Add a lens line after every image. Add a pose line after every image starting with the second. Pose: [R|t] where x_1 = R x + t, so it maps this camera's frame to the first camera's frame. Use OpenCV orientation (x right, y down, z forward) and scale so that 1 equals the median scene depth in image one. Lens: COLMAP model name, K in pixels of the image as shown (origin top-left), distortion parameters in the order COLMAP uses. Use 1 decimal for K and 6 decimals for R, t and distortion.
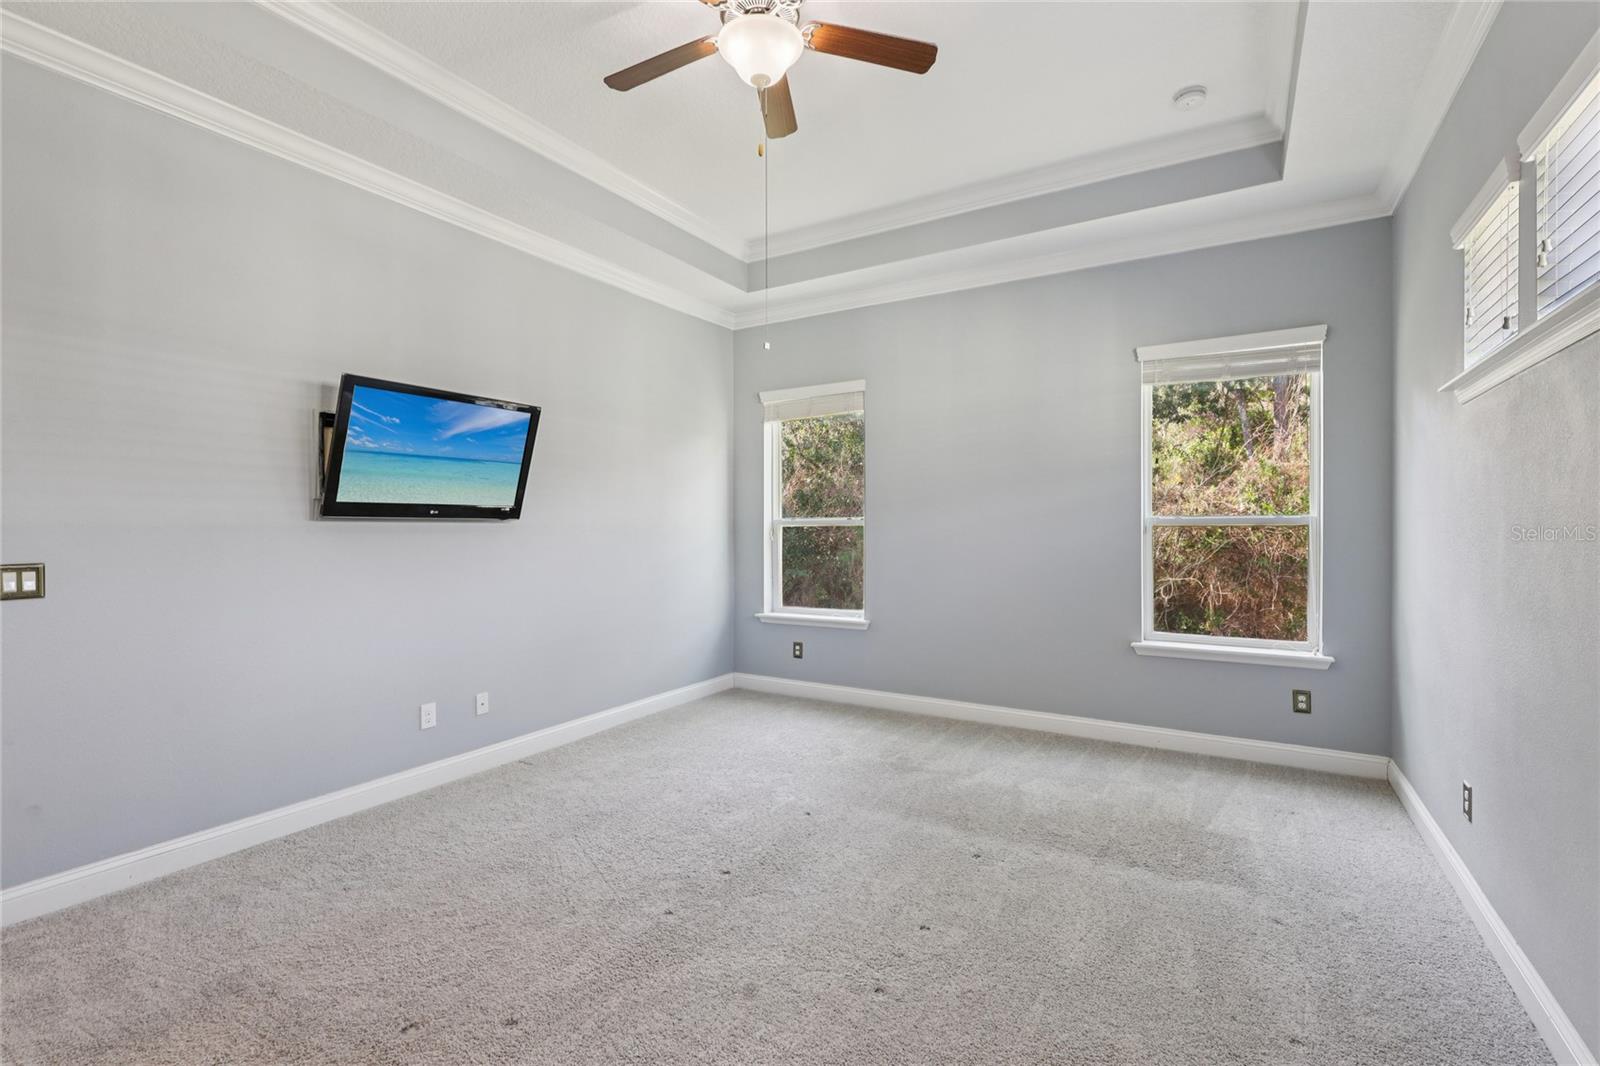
lens RADIAL K [[724.0, 0, 795.6], [0, 724.0, 523.4], [0, 0, 1]] dist [0.001365, 0.000080]
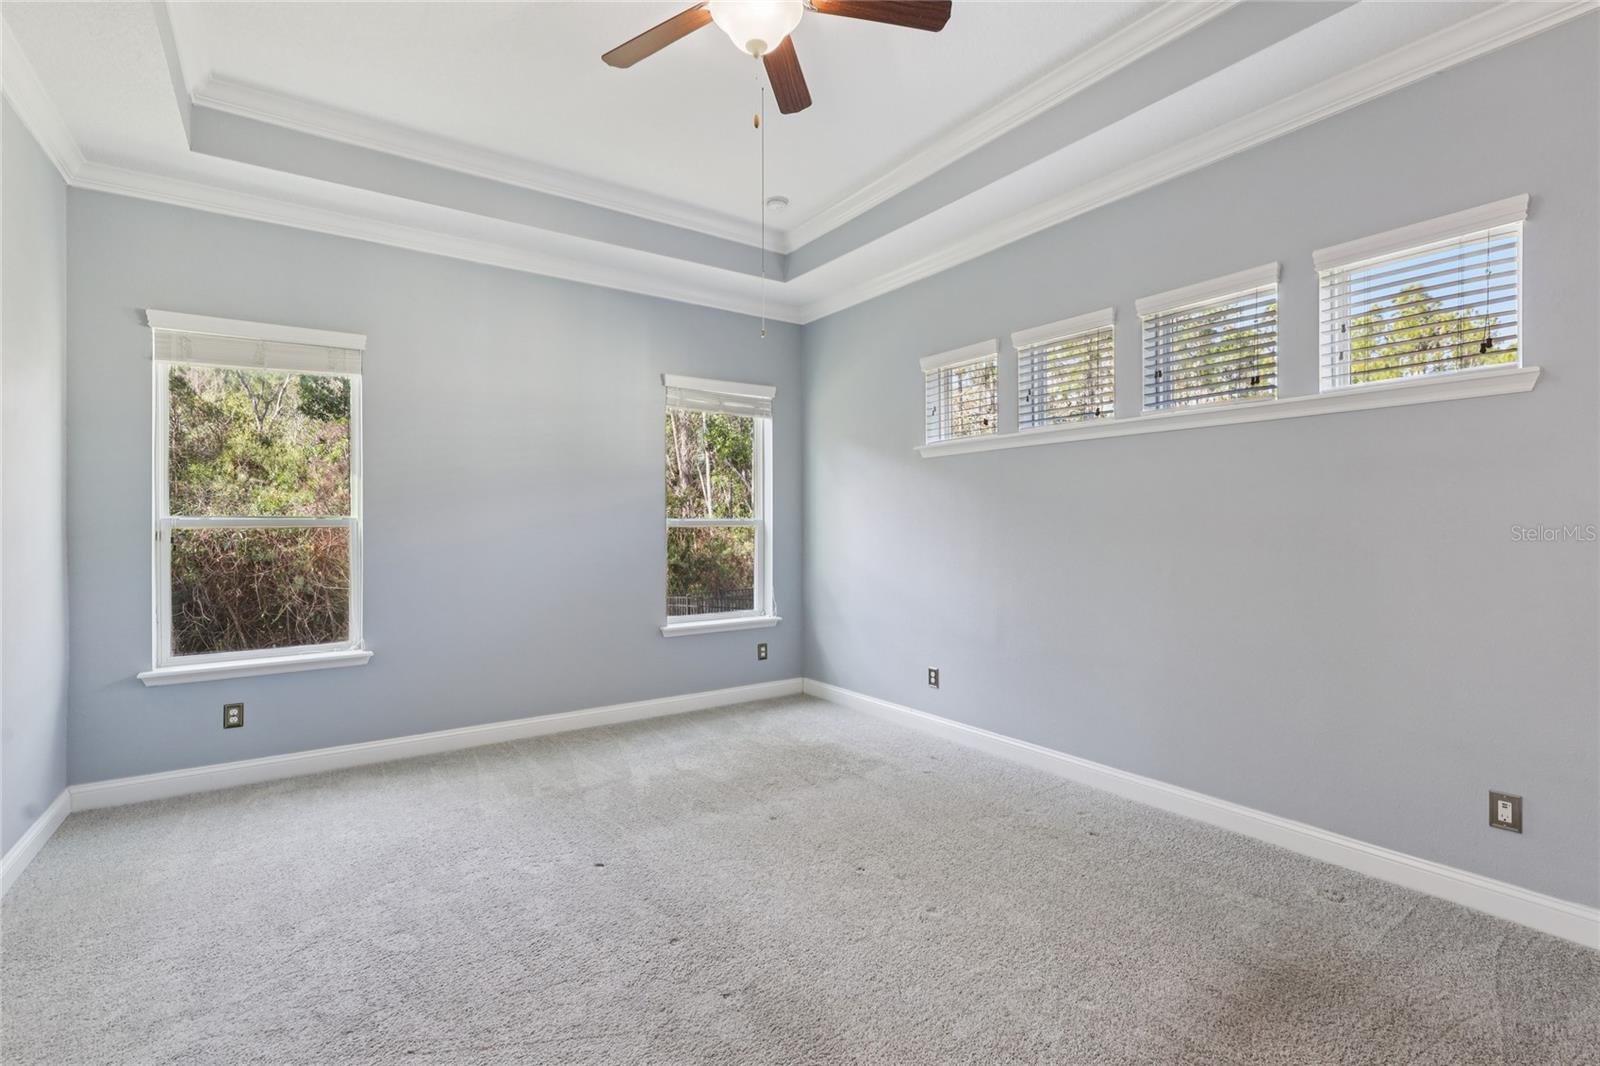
lens RADIAL K [[724.0, 0, 795.6], [0, 724.0, 523.4], [0, 0, 1]] dist [0.001365, 0.000080]
pose [[0.406489, 0.003741, 0.913648, -0.468524], [0.000352, 0.999991, -0.004251, 0.002469], [-0.913655, 0.002050, 0.406484, 0.310497]]
